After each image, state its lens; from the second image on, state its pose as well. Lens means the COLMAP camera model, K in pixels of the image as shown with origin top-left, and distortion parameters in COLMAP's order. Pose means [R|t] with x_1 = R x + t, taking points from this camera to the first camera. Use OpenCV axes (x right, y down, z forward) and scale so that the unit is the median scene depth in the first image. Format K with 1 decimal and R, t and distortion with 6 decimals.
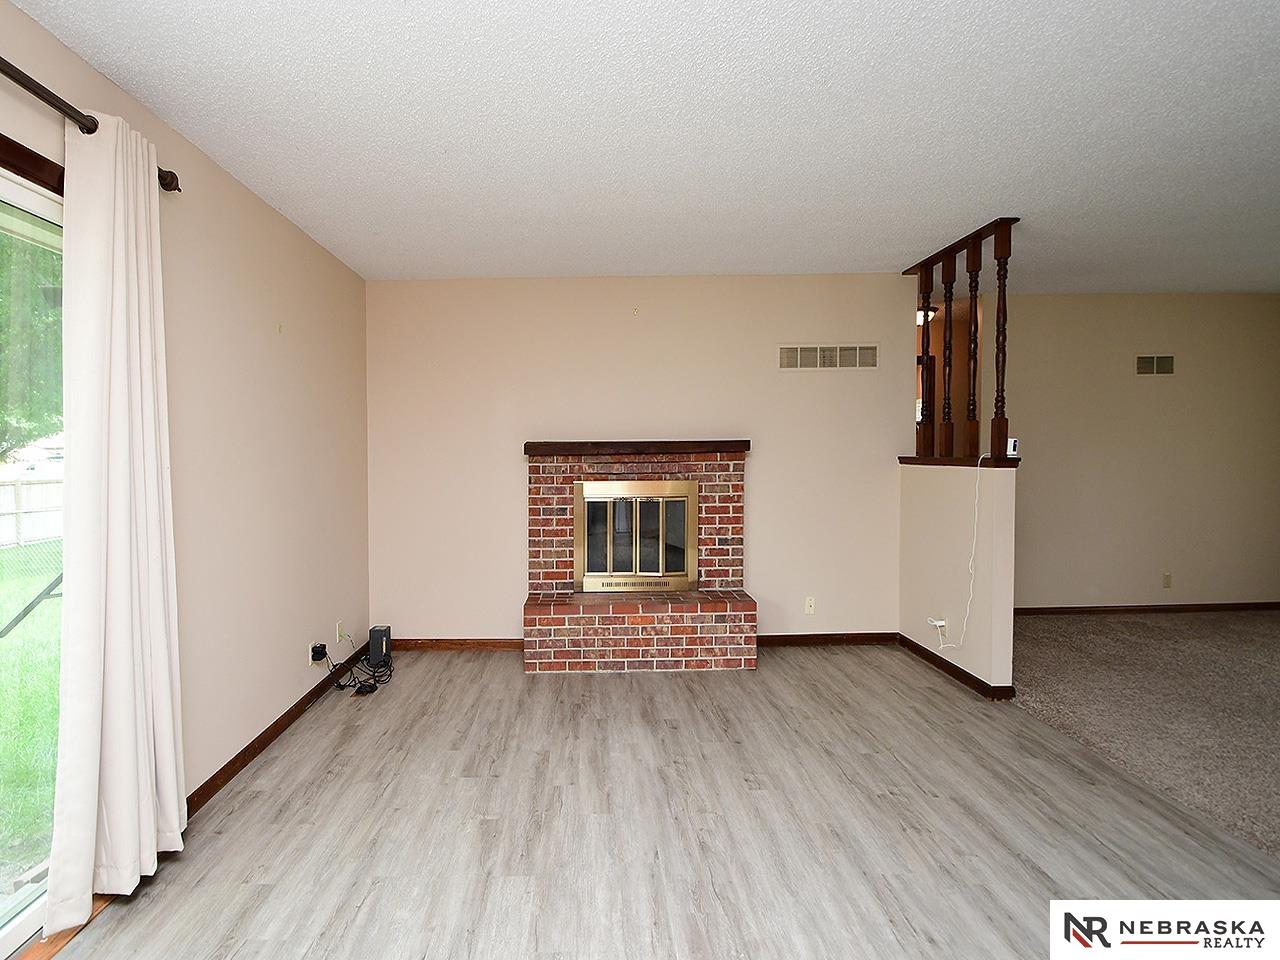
lens RADIAL K [[607.2, 0, 572.6], [0, 607.2, 459.0], [0, 0, 1]] dist [-0.020740, -0.006013]
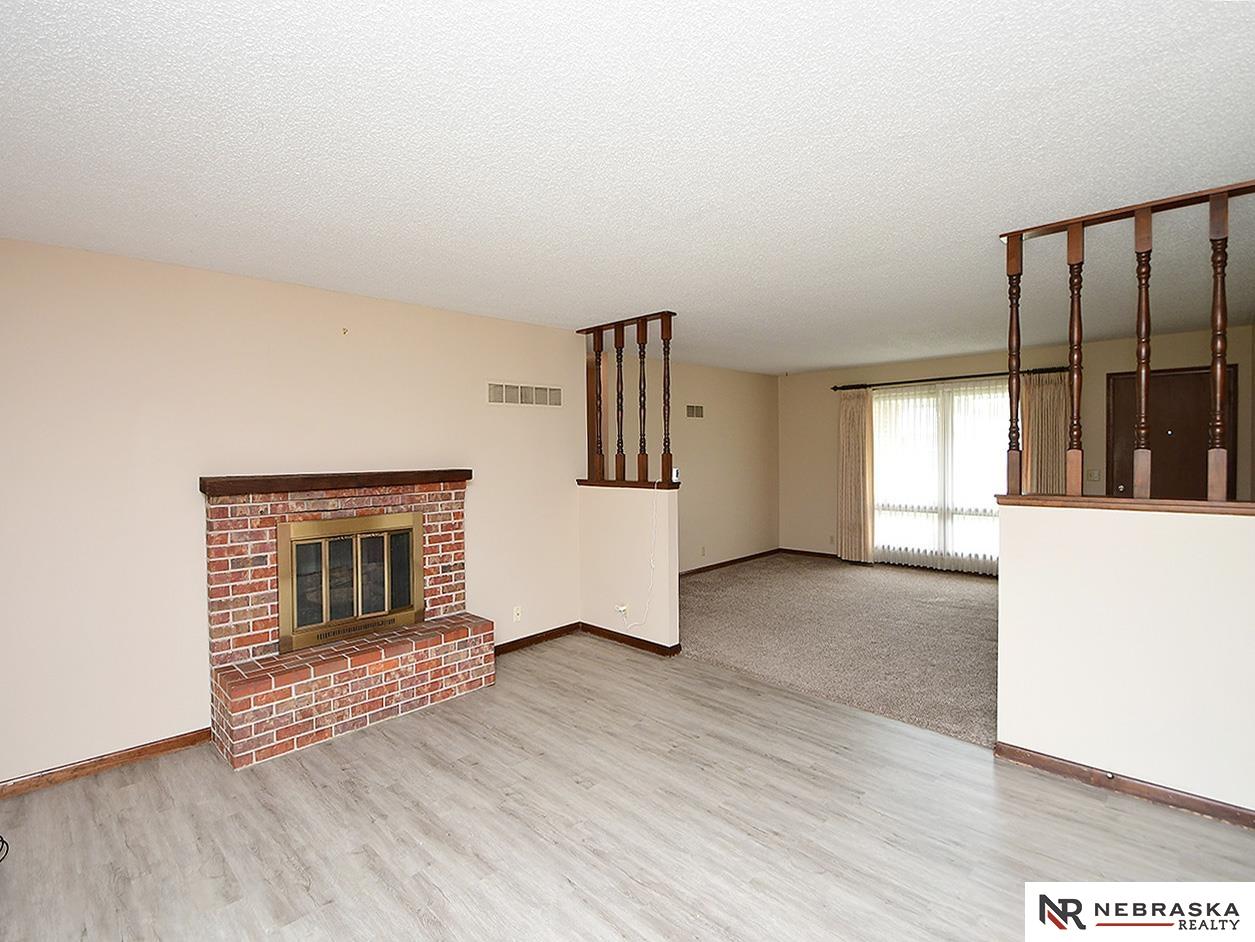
lens RADIAL K [[575.5, 0, 633.5], [0, 575.5, 463.4], [0, 0, 1]] dist [-0.020778, -0.003142]
pose [[0.693221, -0.018785, 0.720480, -0.276841], [0.020993, 0.999762, 0.005869, -0.049804], [-0.720419, 0.011057, 0.693451, 0.116982]]
